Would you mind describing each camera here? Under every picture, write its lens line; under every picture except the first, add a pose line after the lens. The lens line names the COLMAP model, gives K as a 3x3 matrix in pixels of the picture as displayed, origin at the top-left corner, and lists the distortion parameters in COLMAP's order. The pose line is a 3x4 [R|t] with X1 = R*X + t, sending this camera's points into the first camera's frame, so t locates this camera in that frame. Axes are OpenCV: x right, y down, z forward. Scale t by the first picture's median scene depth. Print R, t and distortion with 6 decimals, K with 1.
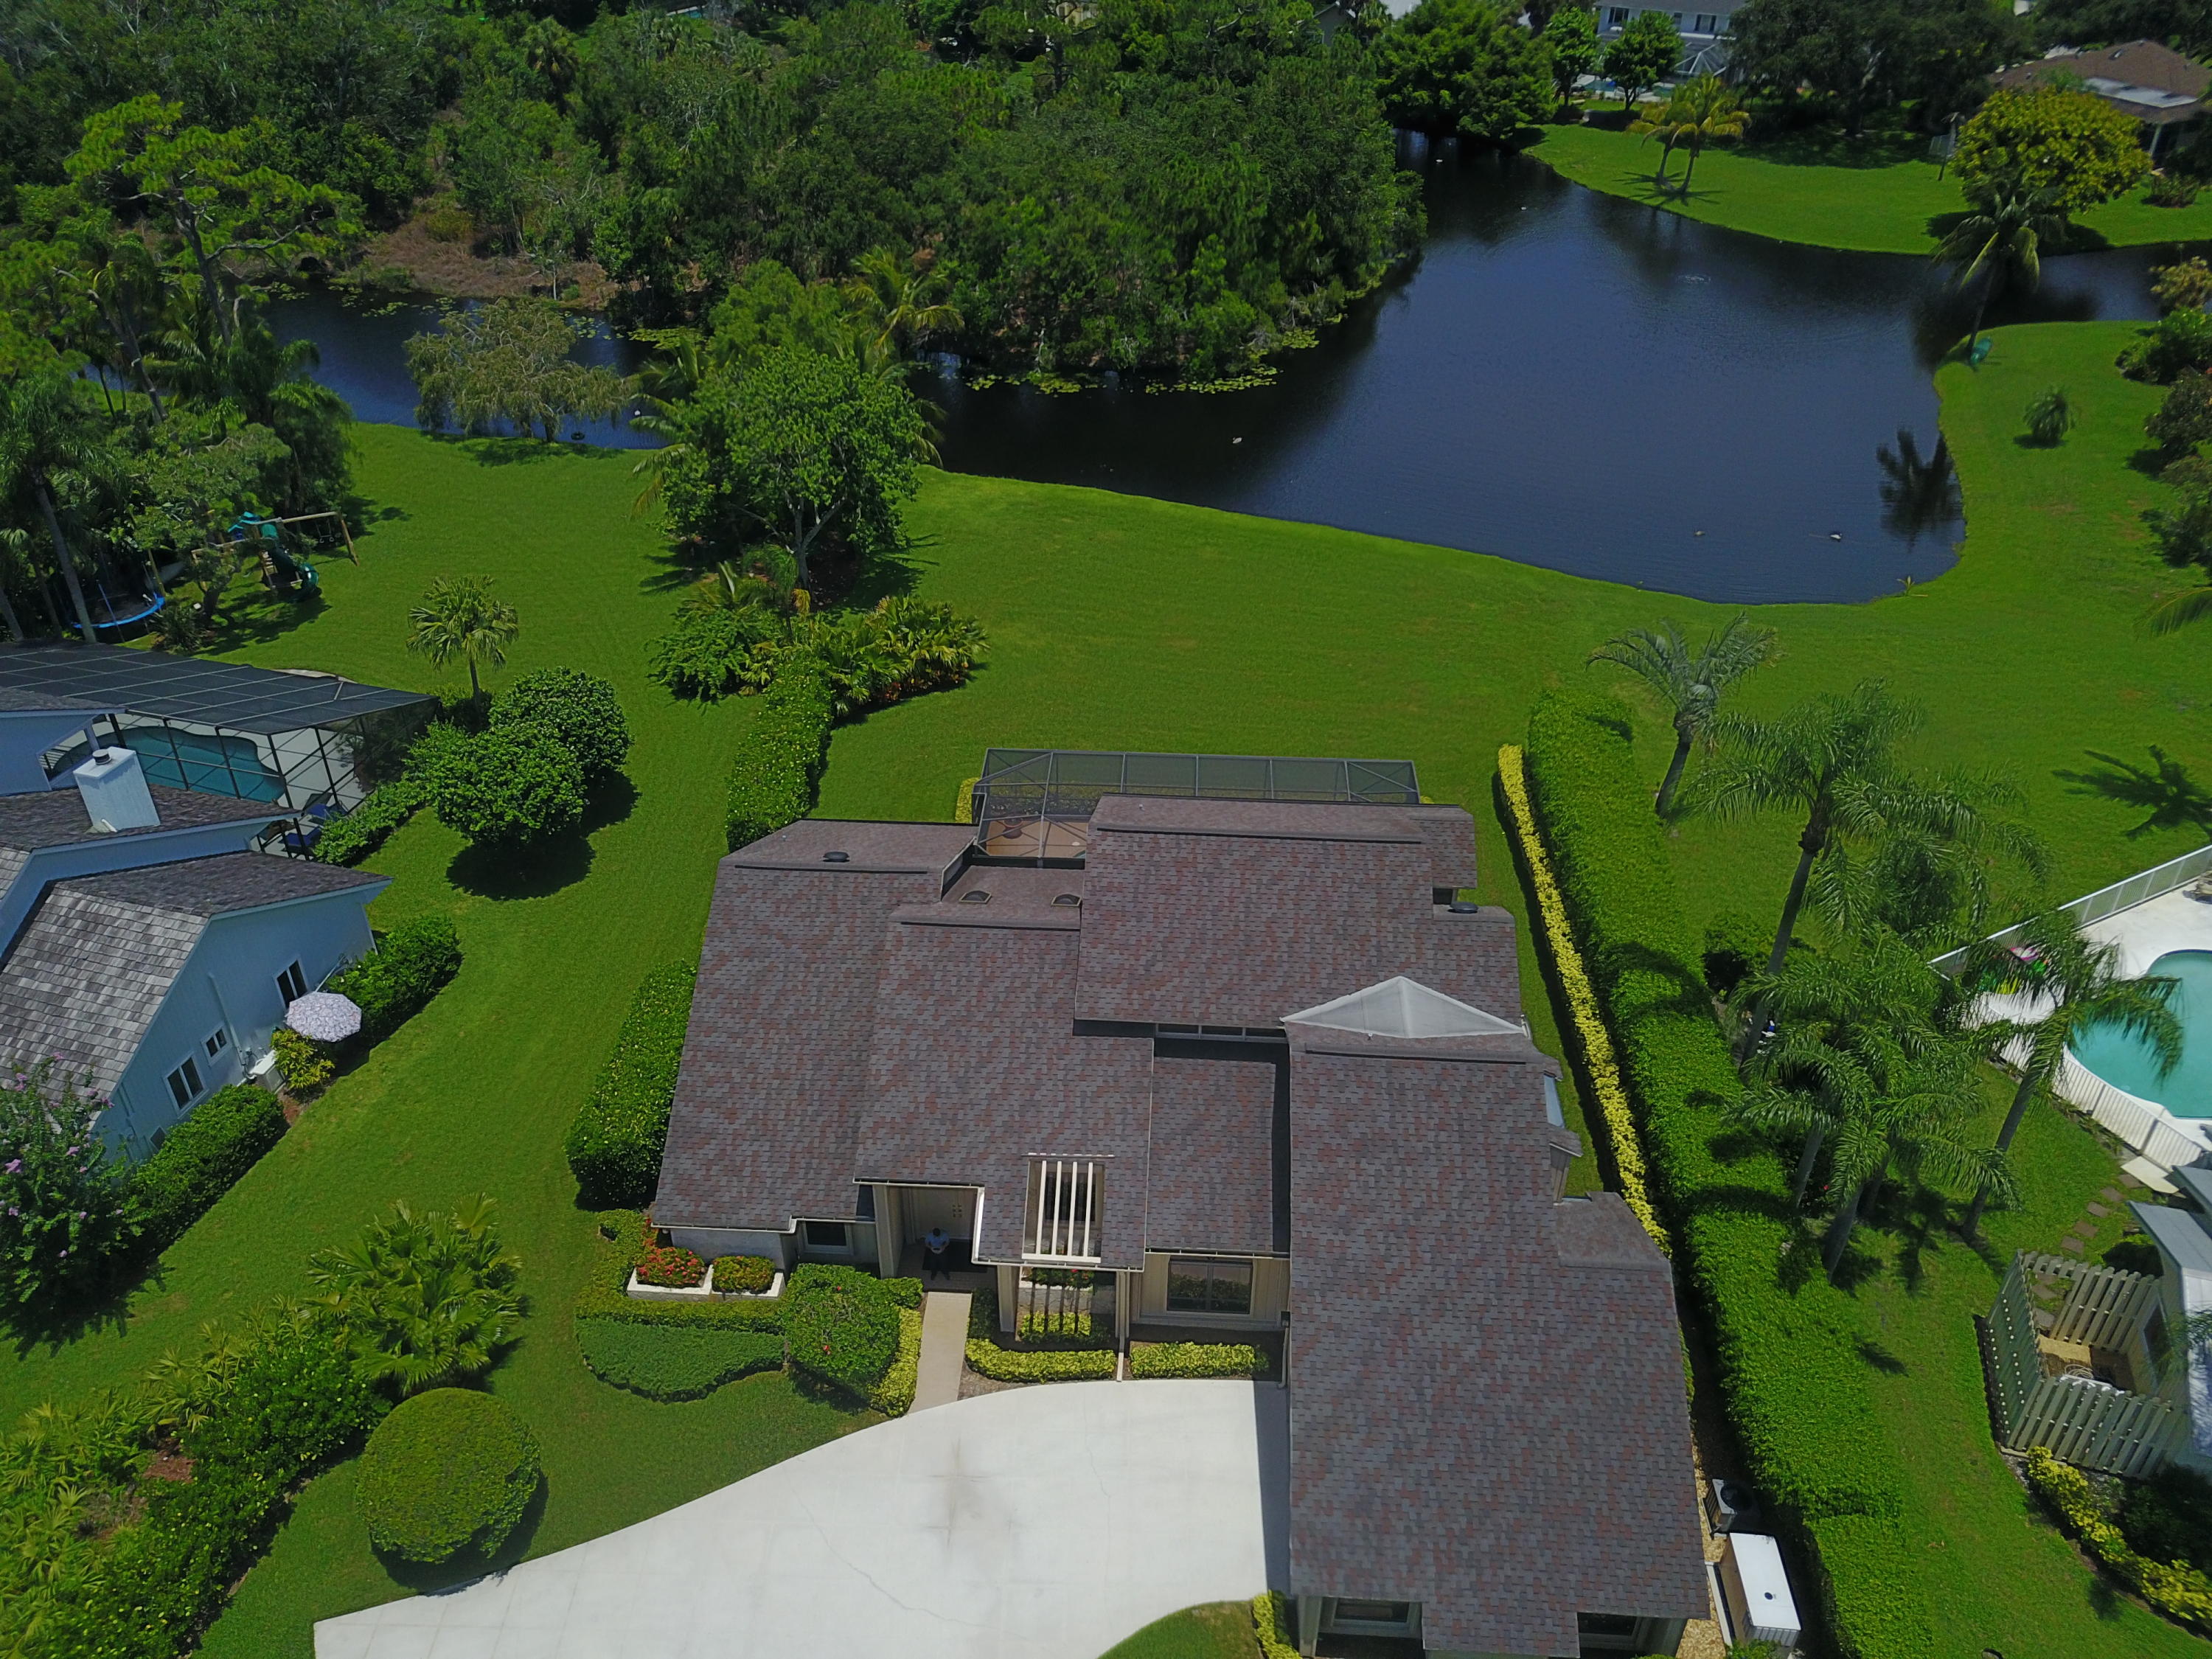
lens RADIAL K [[1720.1, 0, 1099.9], [0, 1720.1, 829.7], [0, 0, 1]] dist [0.001143, 0.006404]
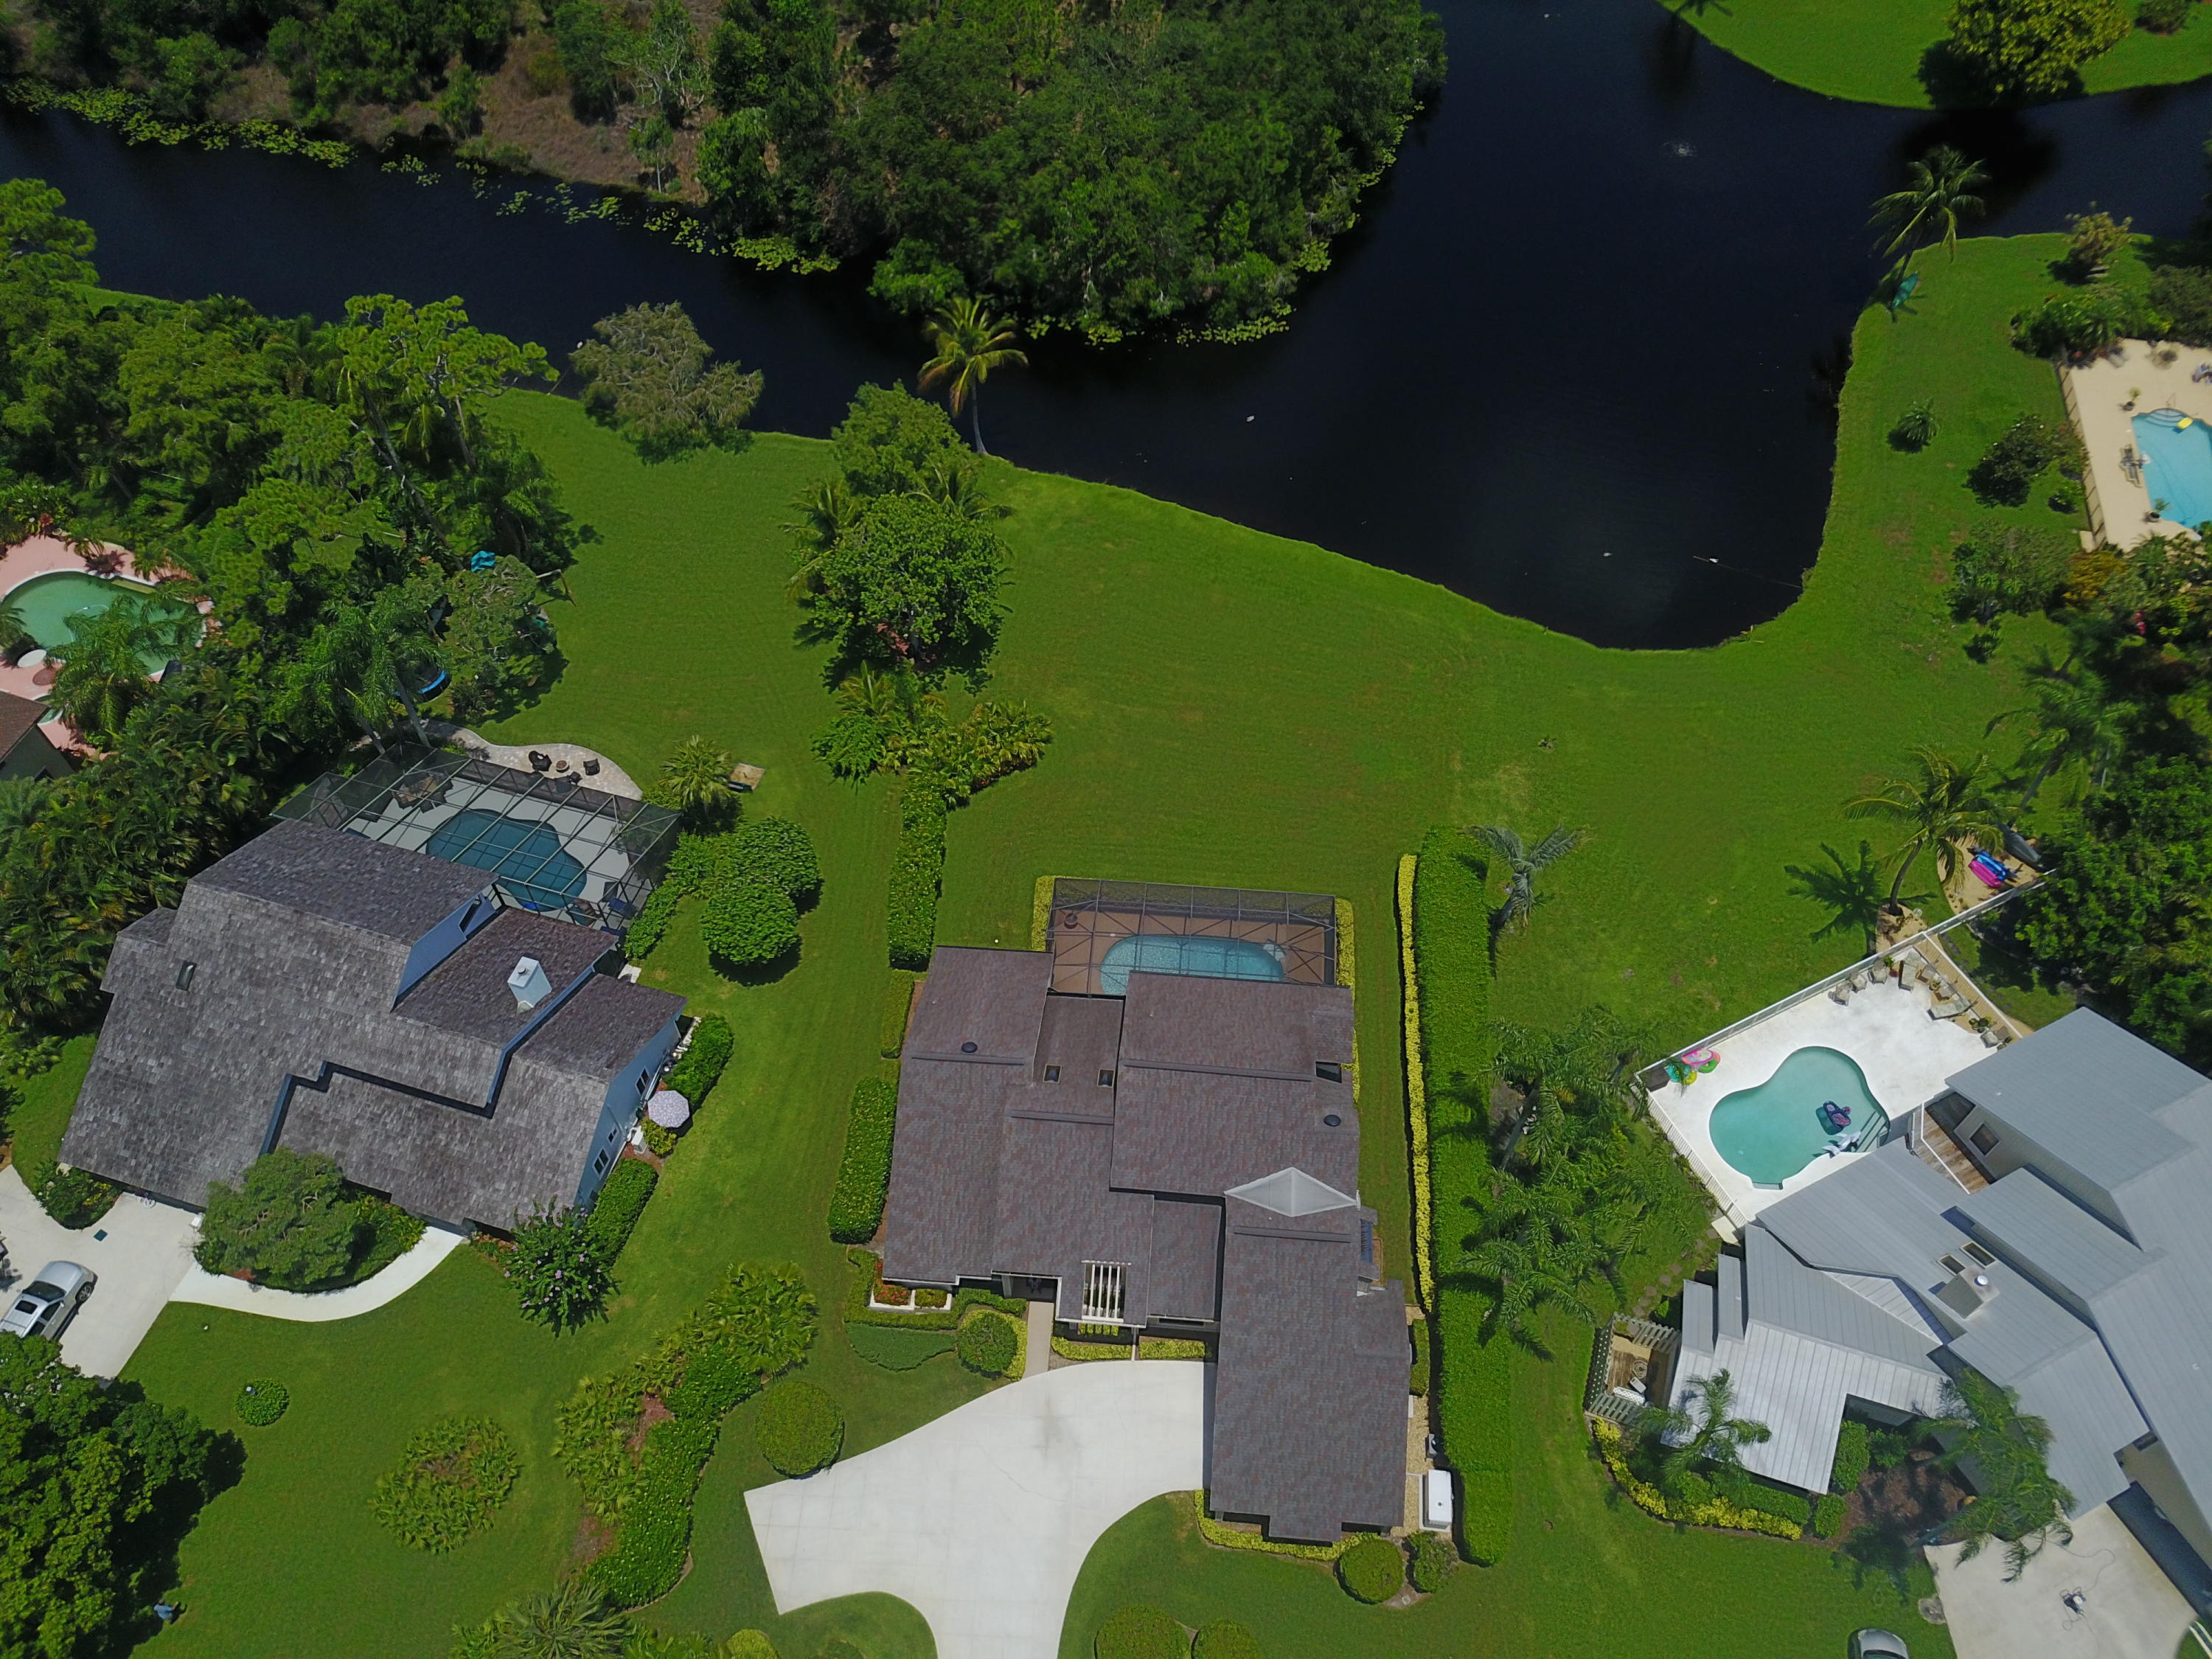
lens RADIAL K [[1720.1, 0, 1099.9], [0, 1720.1, 829.7], [0, 0, 1]] dist [0.001143, 0.006404]
pose [[0.999654, 0.012833, -0.022978, 0.010395], [-0.003686, 0.932734, 0.360548, -0.821097], [0.026059, -0.360338, 0.932458, -0.507433]]
